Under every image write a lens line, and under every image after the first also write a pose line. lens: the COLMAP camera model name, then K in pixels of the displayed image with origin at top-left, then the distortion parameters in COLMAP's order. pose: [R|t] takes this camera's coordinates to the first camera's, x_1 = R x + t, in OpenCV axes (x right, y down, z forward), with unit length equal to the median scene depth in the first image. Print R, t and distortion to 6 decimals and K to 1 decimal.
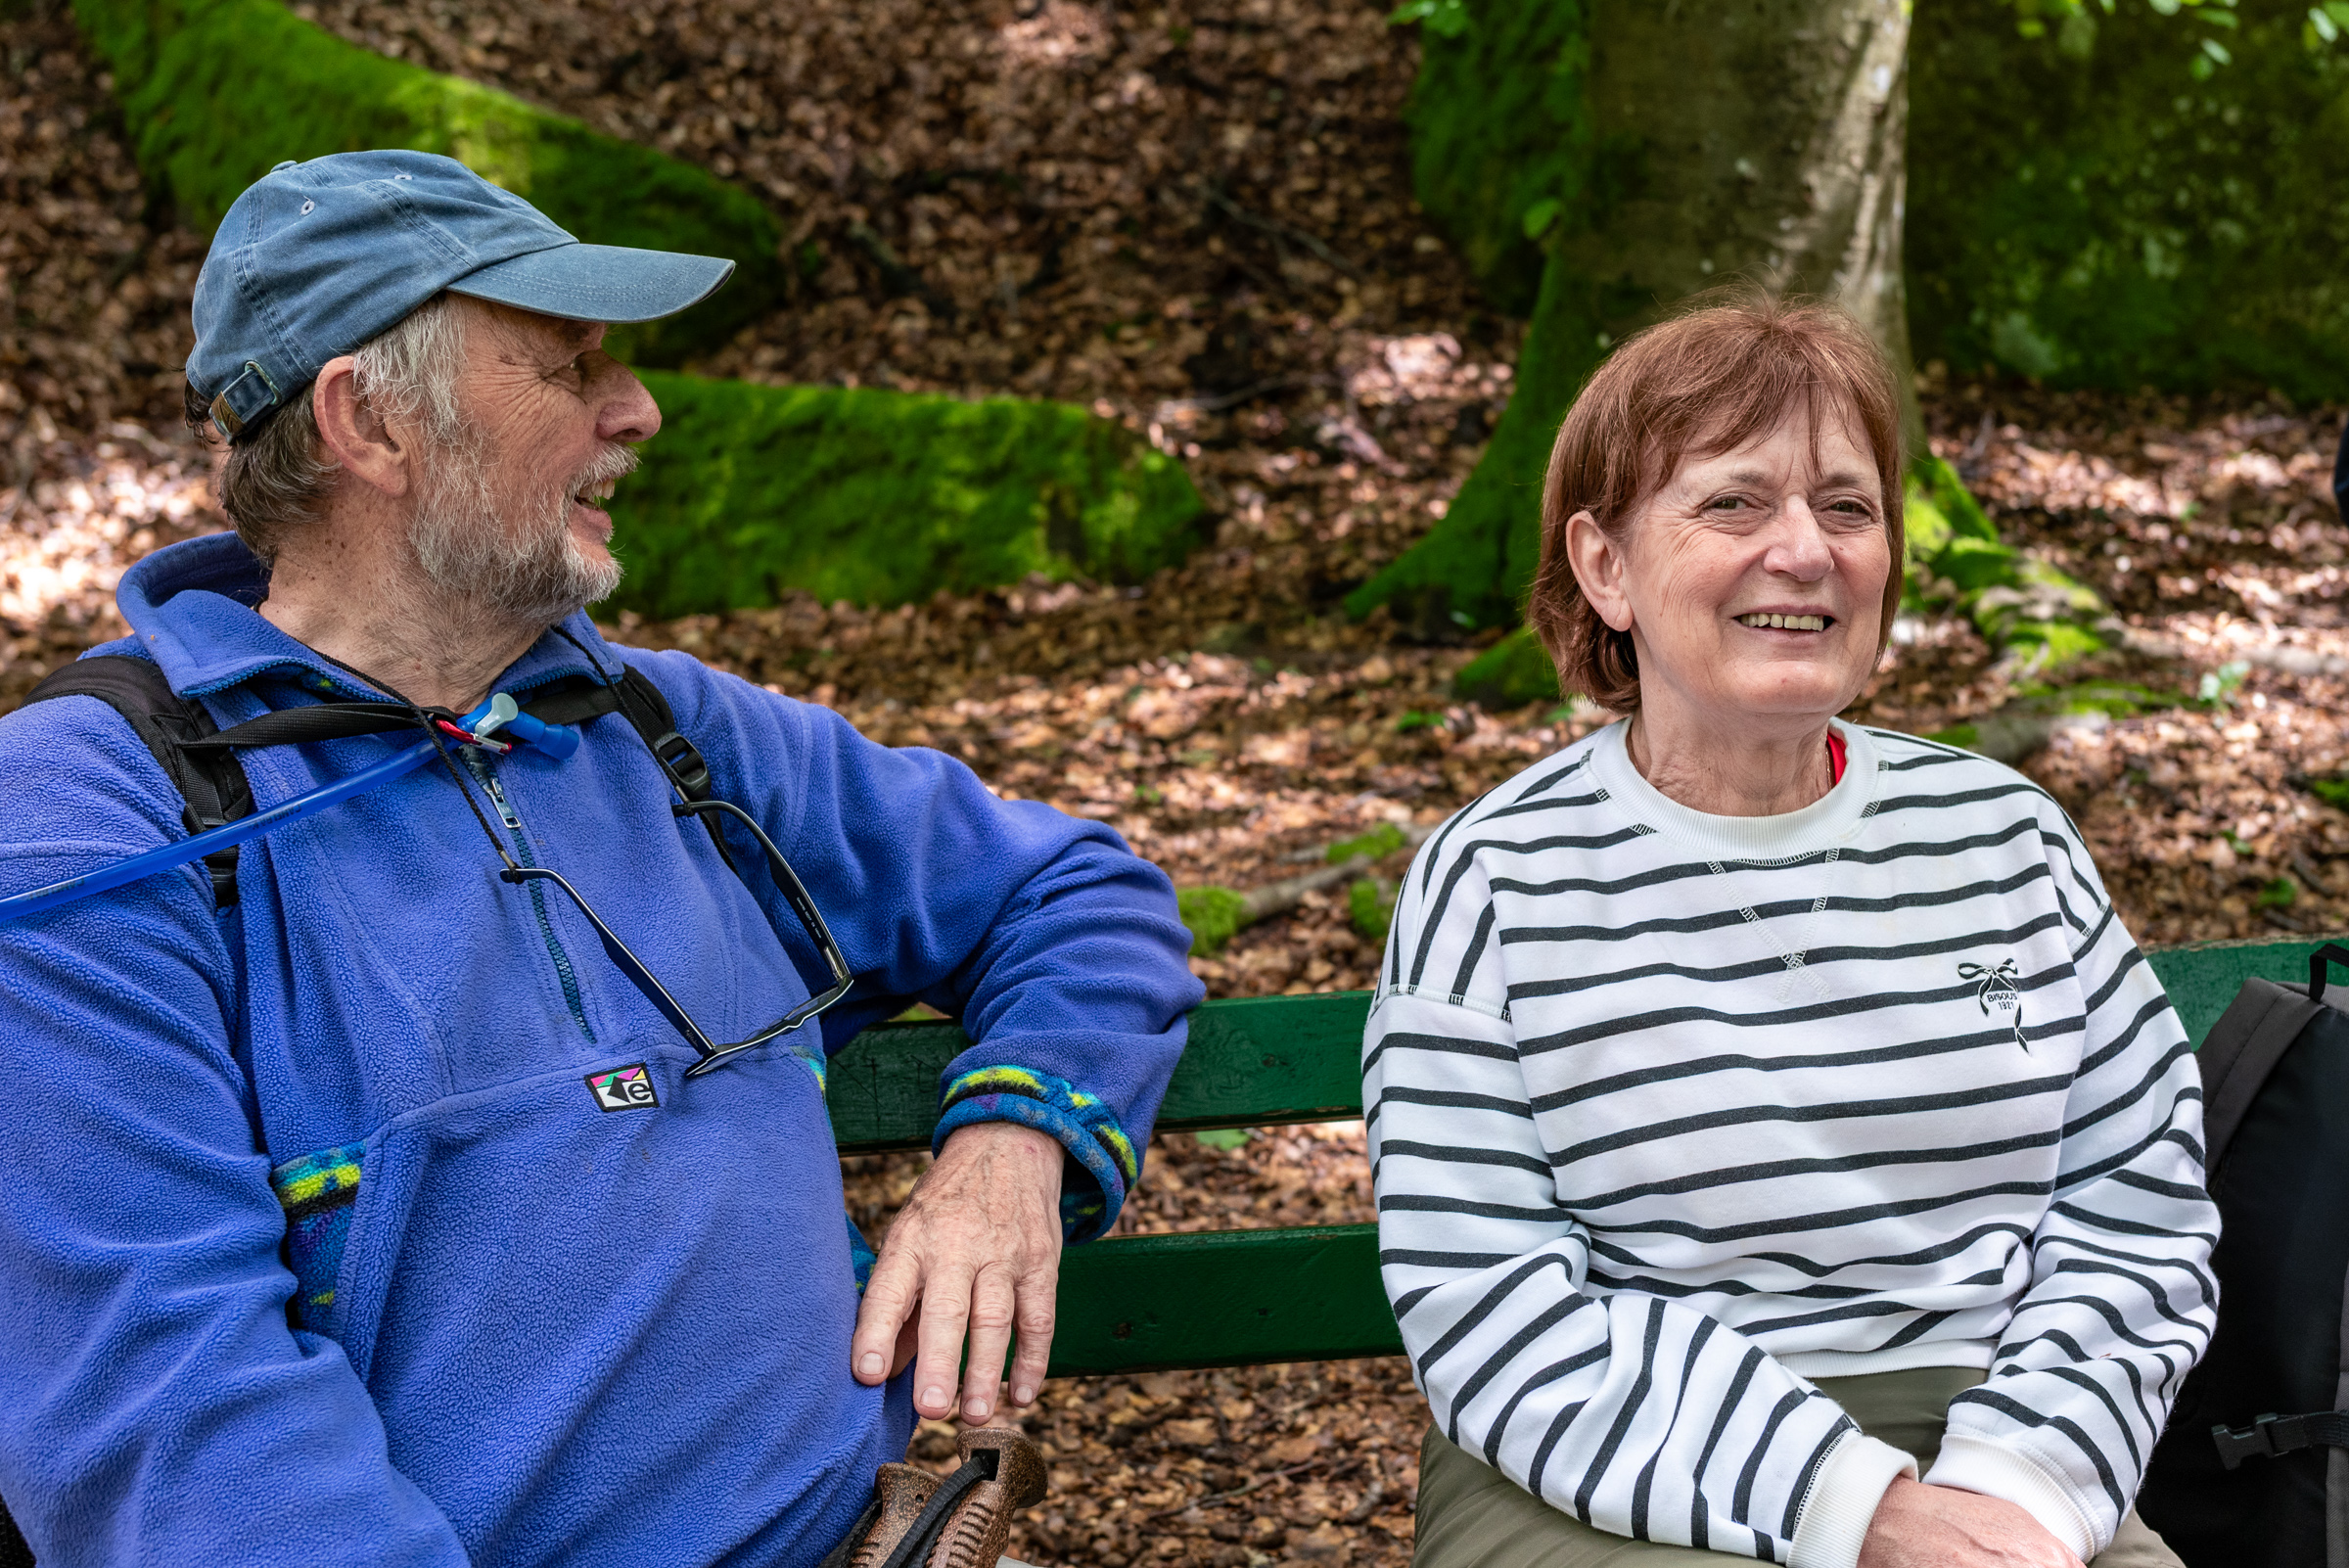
lens RADIAL K [[3066.5, 0, 1327.4], [0, 3066.5, 724.0], [0, 0, 1]] dist [0.009910, 0.009128]
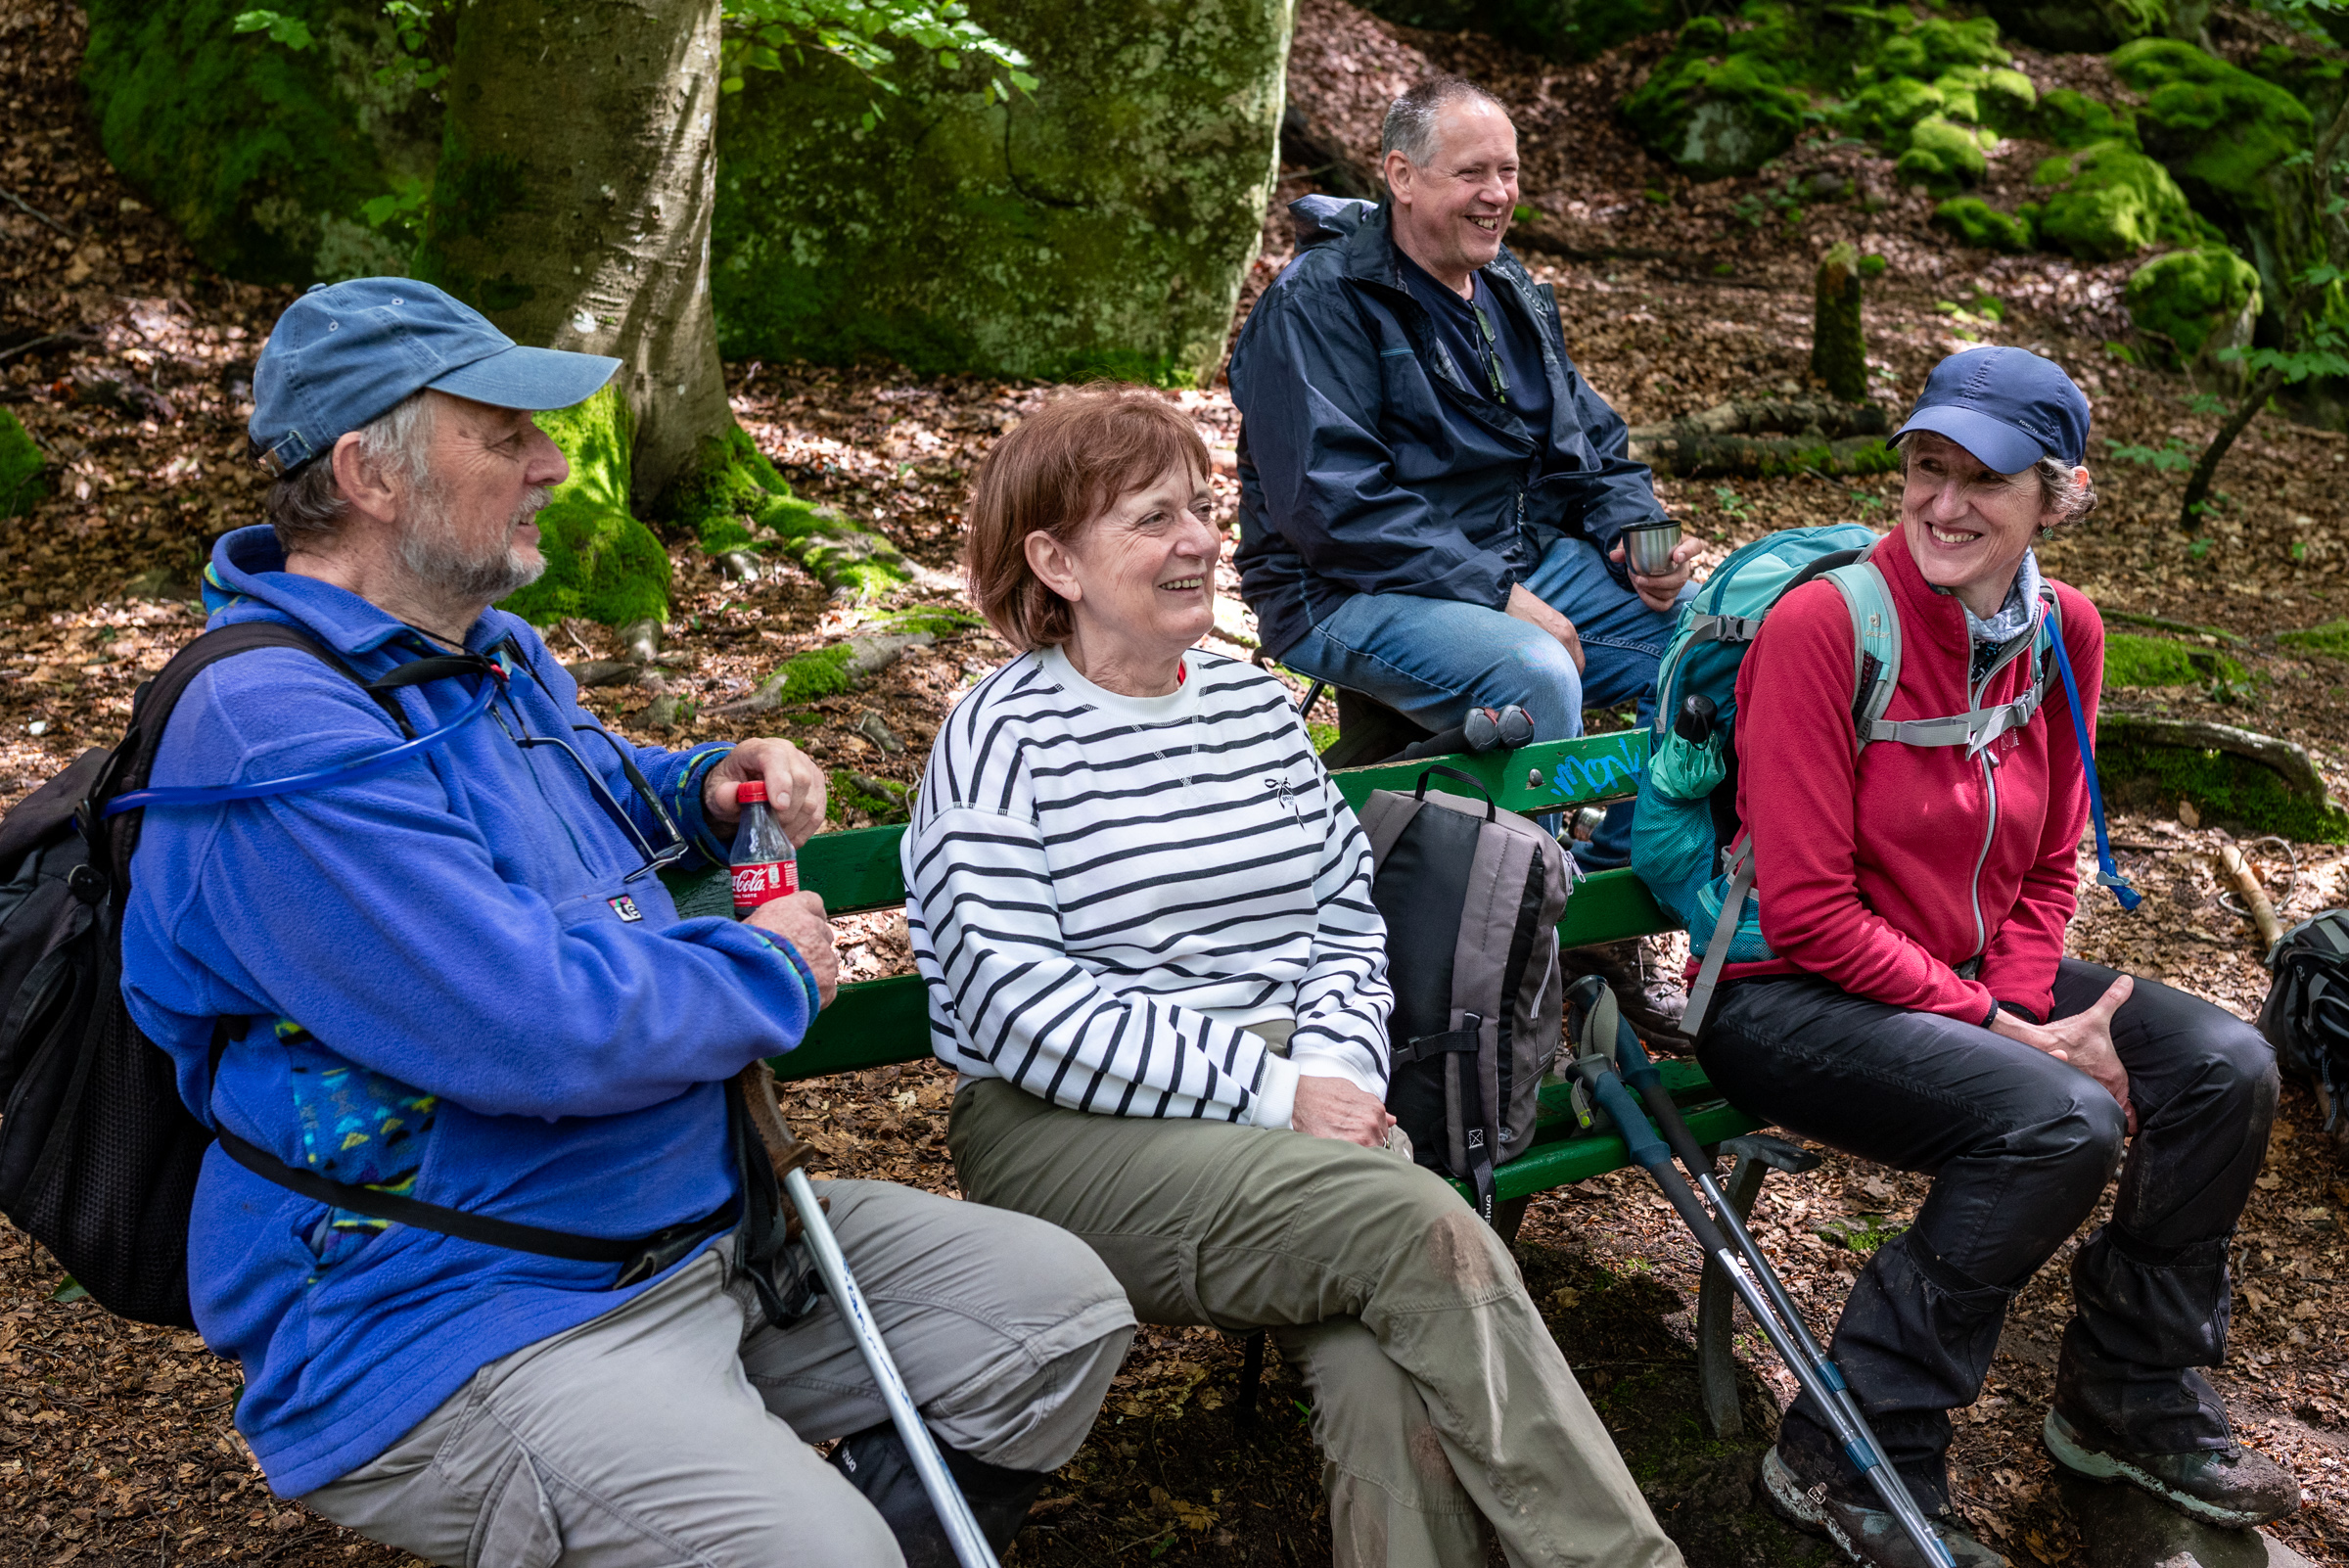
lens RADIAL K [[3021.1, 0, 1231.8], [0, 3021.1, 721.9], [0, 0, 1]] dist [-0.004462, 0.033778]
pose [[0.873722, -0.038596, 0.484891, -0.251006], [0.024853, 0.999087, 0.034743, -0.006150], [-0.485789, -0.018305, 0.873884, -0.183871]]
